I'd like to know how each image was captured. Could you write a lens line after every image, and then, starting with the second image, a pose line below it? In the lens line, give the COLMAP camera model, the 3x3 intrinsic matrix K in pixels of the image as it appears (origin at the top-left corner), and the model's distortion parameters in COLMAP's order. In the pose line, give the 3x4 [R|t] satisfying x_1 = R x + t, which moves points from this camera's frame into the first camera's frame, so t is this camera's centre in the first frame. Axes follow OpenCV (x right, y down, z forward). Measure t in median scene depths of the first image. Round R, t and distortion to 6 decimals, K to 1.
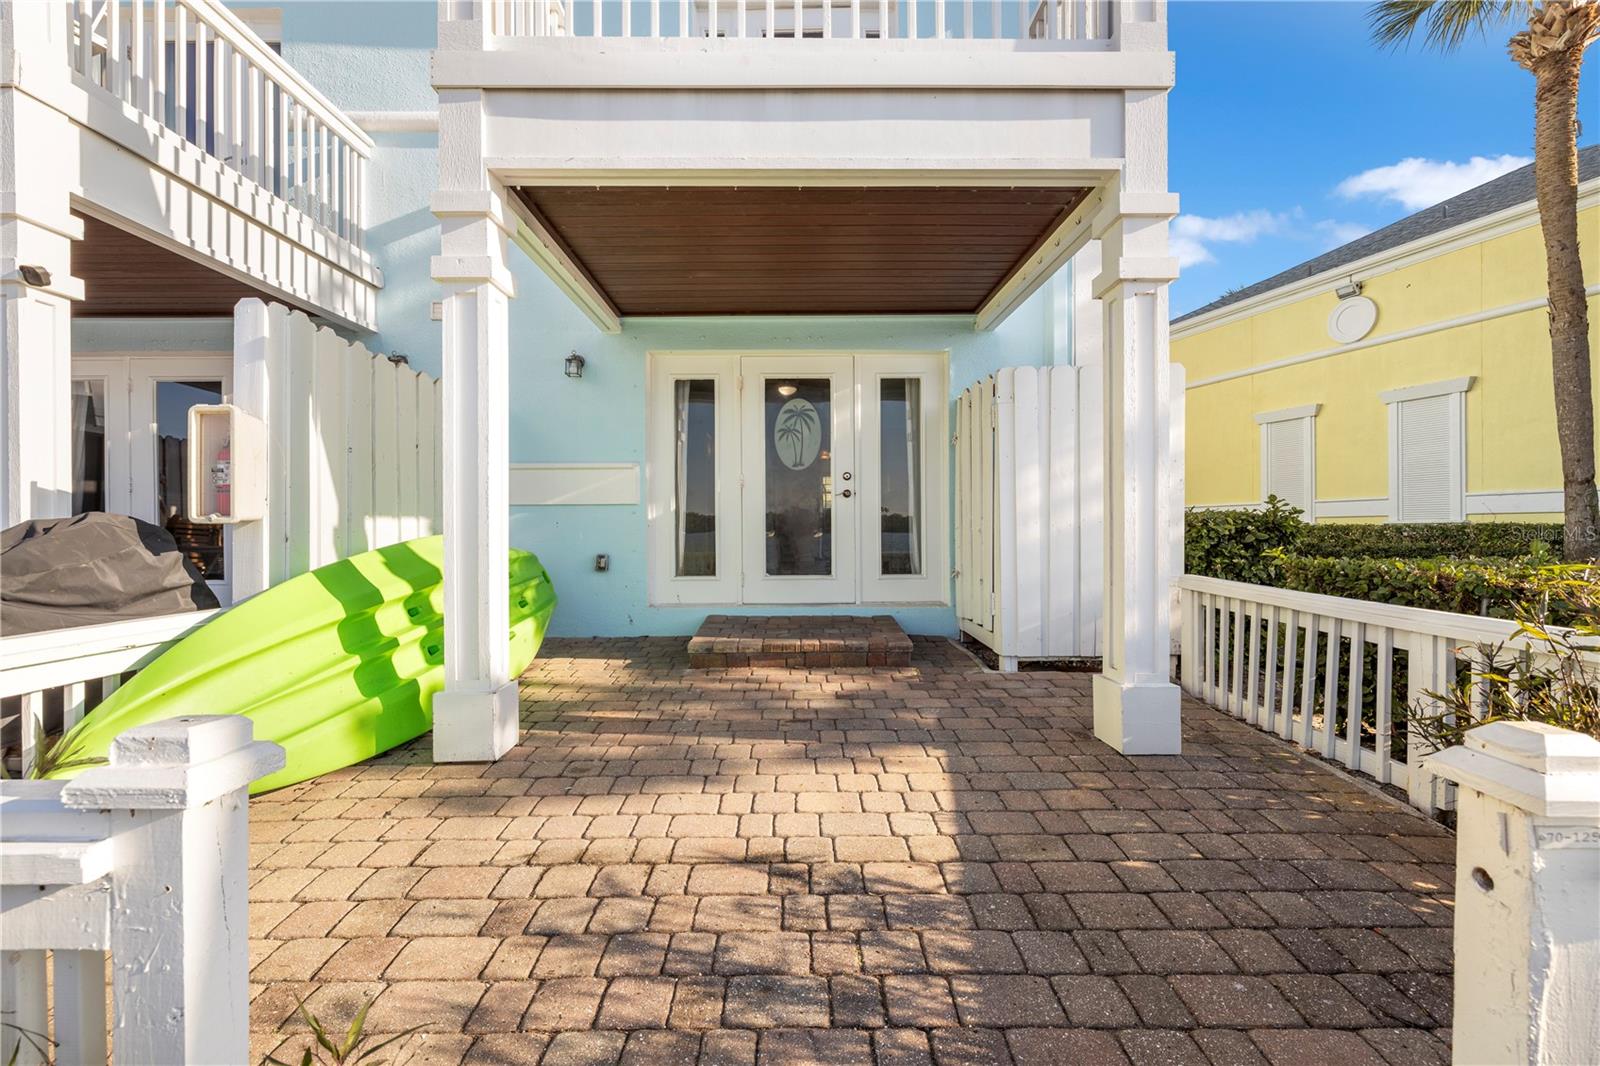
lens RADIAL K [[676.9, 0, 797.8], [0, 676.9, 528.8], [0, 0, 1]] dist [0.000438, 0.000506]
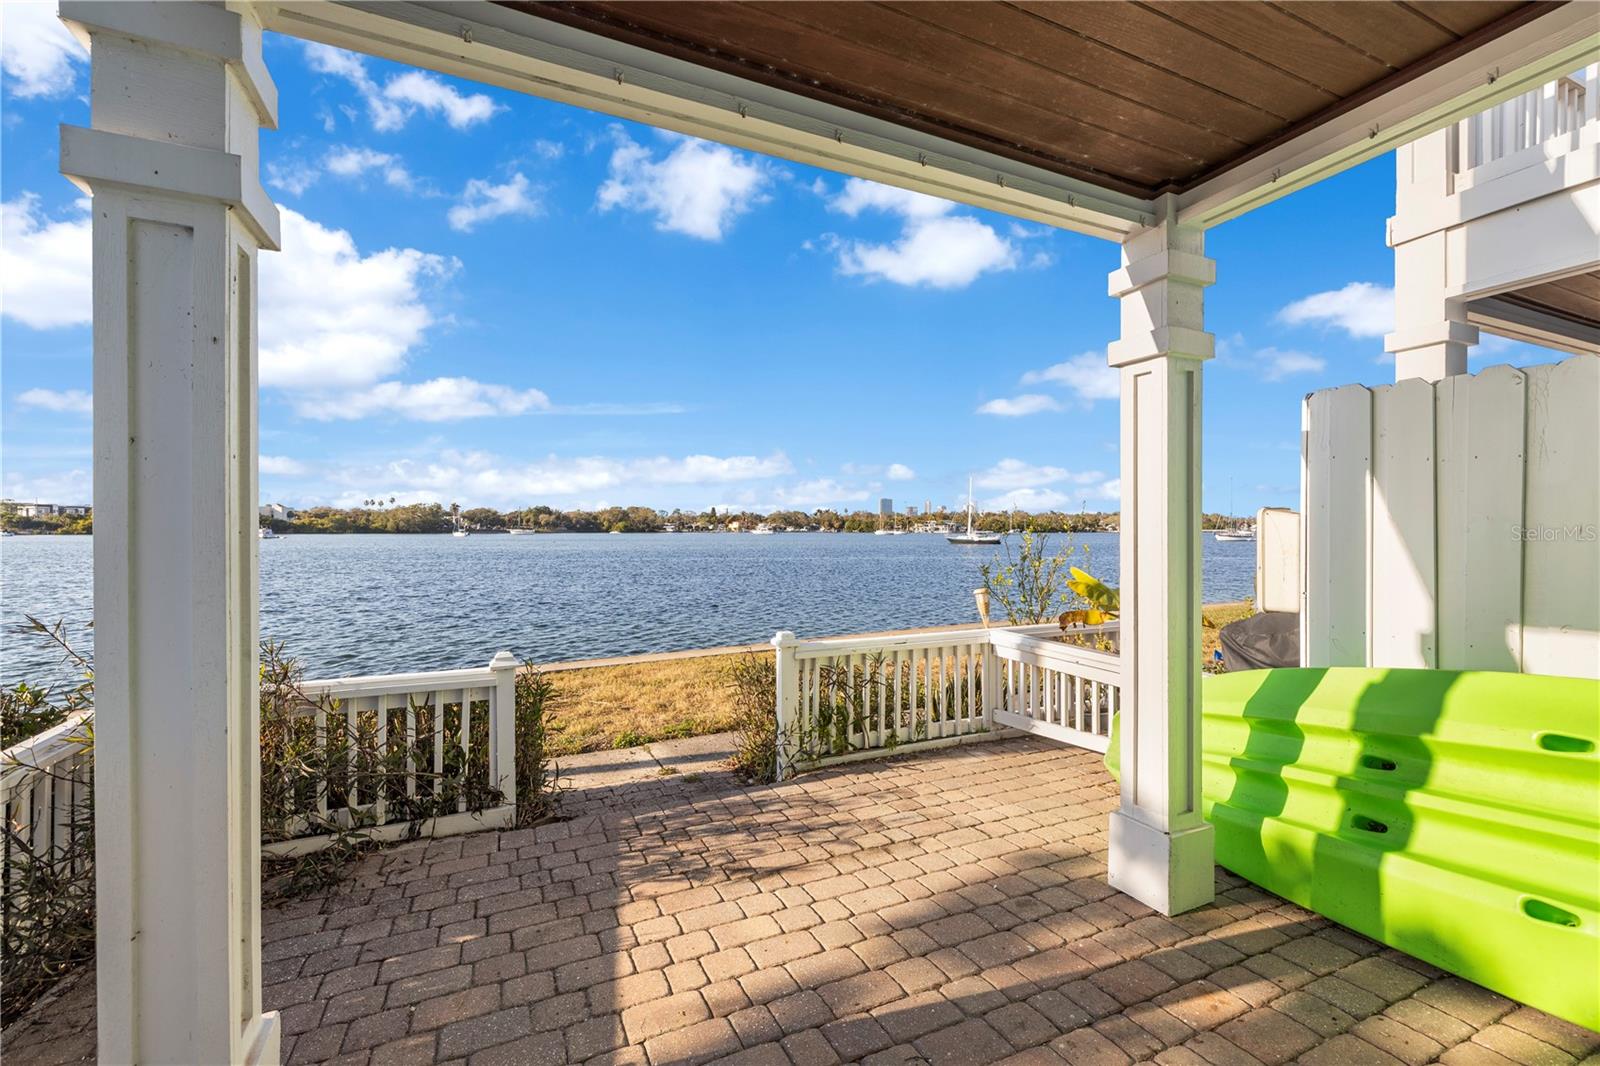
lens RADIAL K [[666.1, 0, 800.0], [0, 666.1, 533.0], [0, 0, 1]] dist [0.002814, 0.000189]
pose [[-0.911894, 0.005147, -0.410394, 0.441946], [0.002039, 0.999966, 0.008012, -0.208747], [0.410422, 0.006469, -0.911873, 2.301825]]
